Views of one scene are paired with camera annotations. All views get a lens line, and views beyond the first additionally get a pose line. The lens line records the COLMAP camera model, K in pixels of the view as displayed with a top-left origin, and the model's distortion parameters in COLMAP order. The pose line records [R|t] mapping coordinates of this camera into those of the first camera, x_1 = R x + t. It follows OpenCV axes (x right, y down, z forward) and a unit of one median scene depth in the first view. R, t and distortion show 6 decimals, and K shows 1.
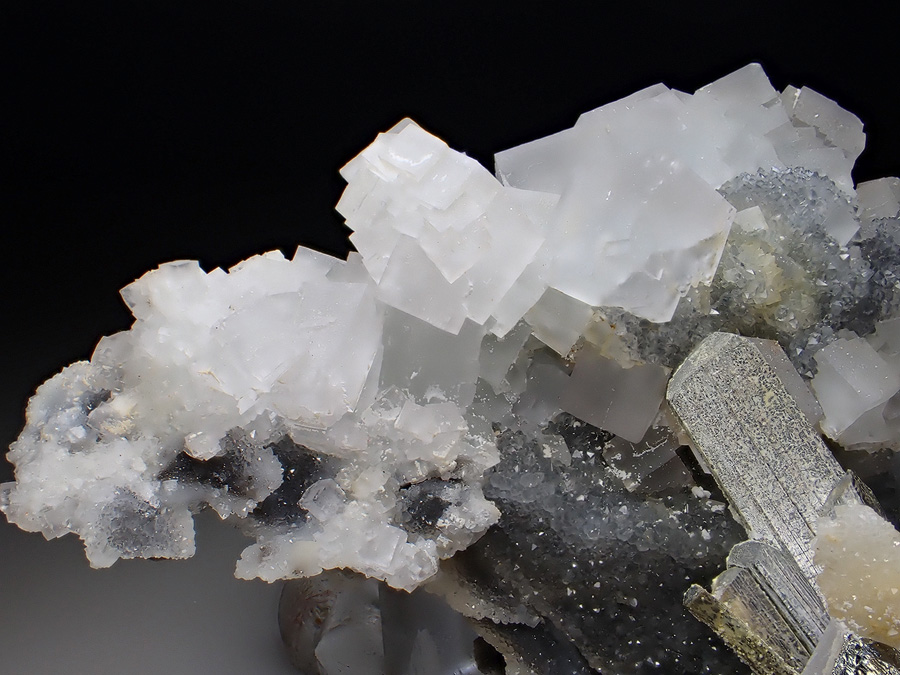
lens RADIAL K [[1392.7, 0, 450.0], [0, 1392.7, 337.5], [0, 0, 1]] dist [-0.025461, -0.025220]
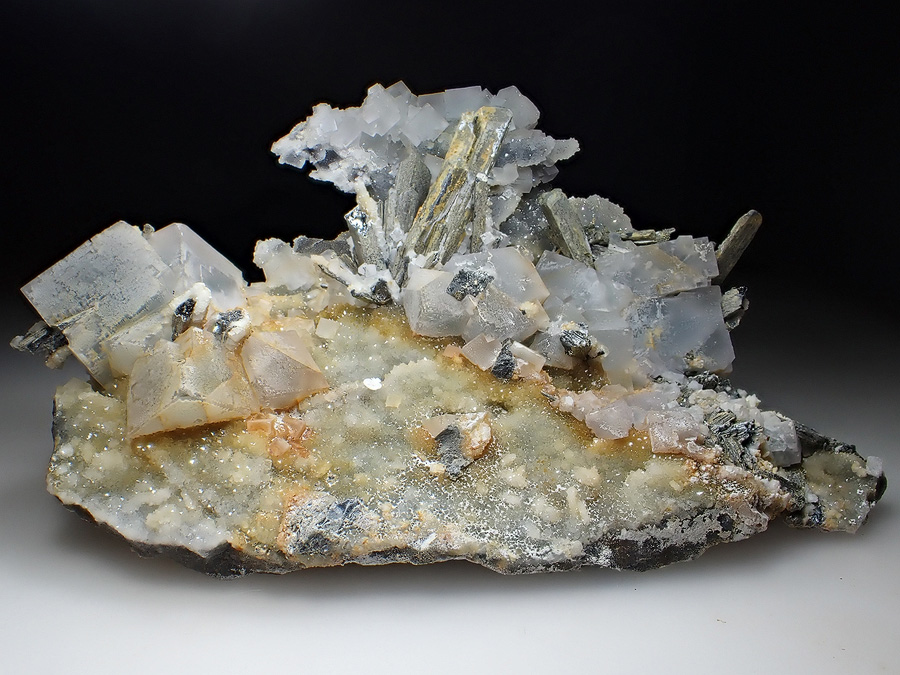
lens RADIAL K [[876.8, 0, 450.0], [0, 876.8, 337.5], [0, 0, 1]] dist [-0.014101, -0.008001]
pose [[0.811421, 0.359242, -0.461021, 1.596115], [-0.252509, 0.926856, 0.277807, -0.229204], [0.527100, -0.109006, 0.842783, -1.129026]]
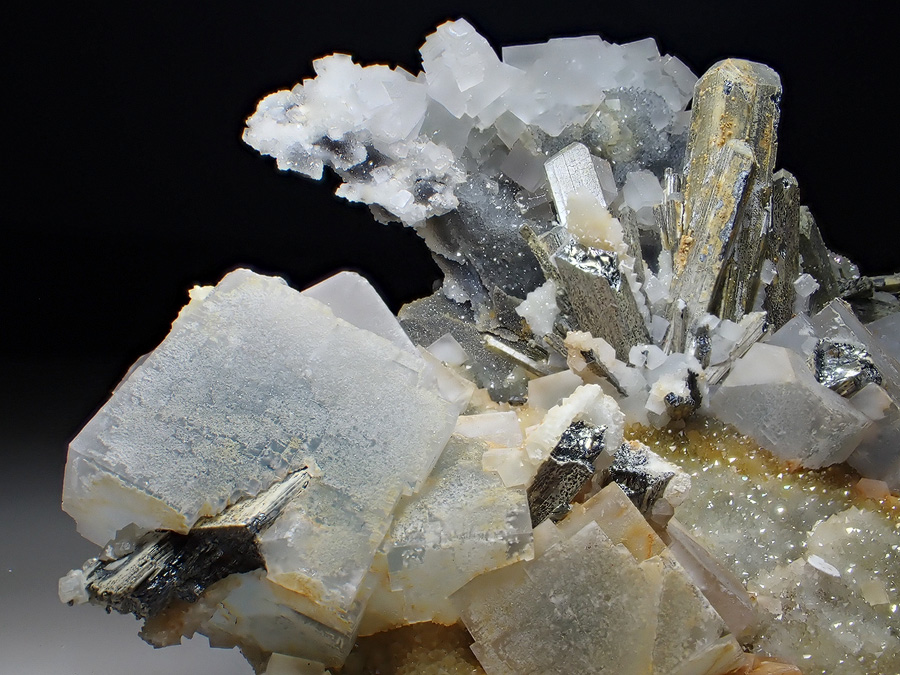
lens RADIAL K [[1392.7, 0, 450.0], [0, 1392.7, 337.5], [0, 0, 1]] dist [-0.025461, -0.025220]
pose [[0.969914, 0.240232, -0.039429, 0.156257], [-0.239605, 0.970665, 0.019983, 0.285333], [0.043073, -0.009934, 0.999023, -1.143317]]
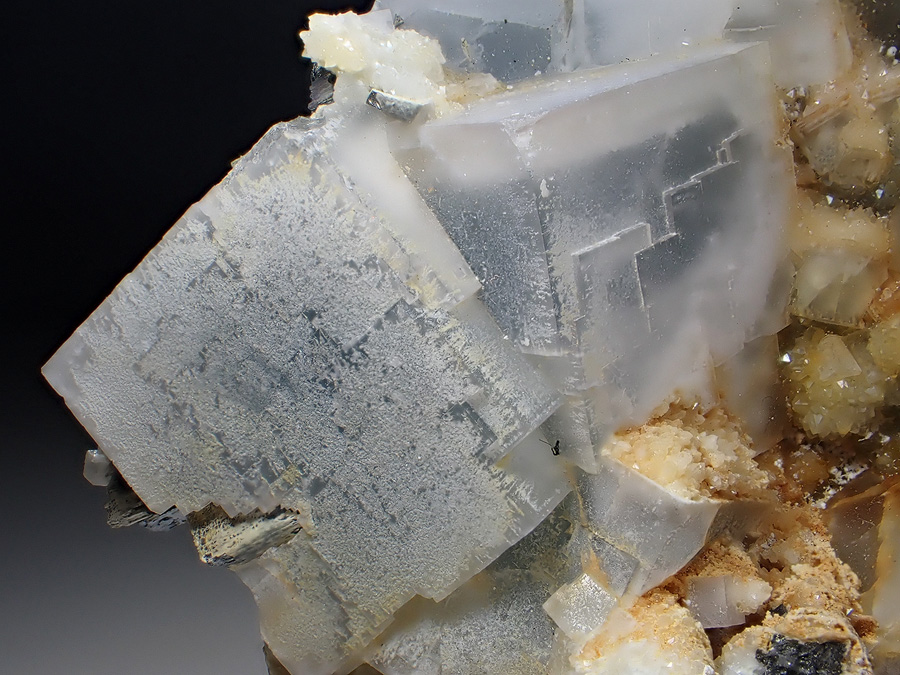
lens RADIAL K [[1392.7, 0, 450.0], [0, 1392.7, 337.5], [0, 0, 1]] dist [-0.025461, -0.025220]
pose [[0.717664, 0.656849, -0.231318, 0.208092], [-0.004536, 0.336569, 0.941648, -0.417516], [0.696375, -0.674737, 0.244523, 0.050077]]
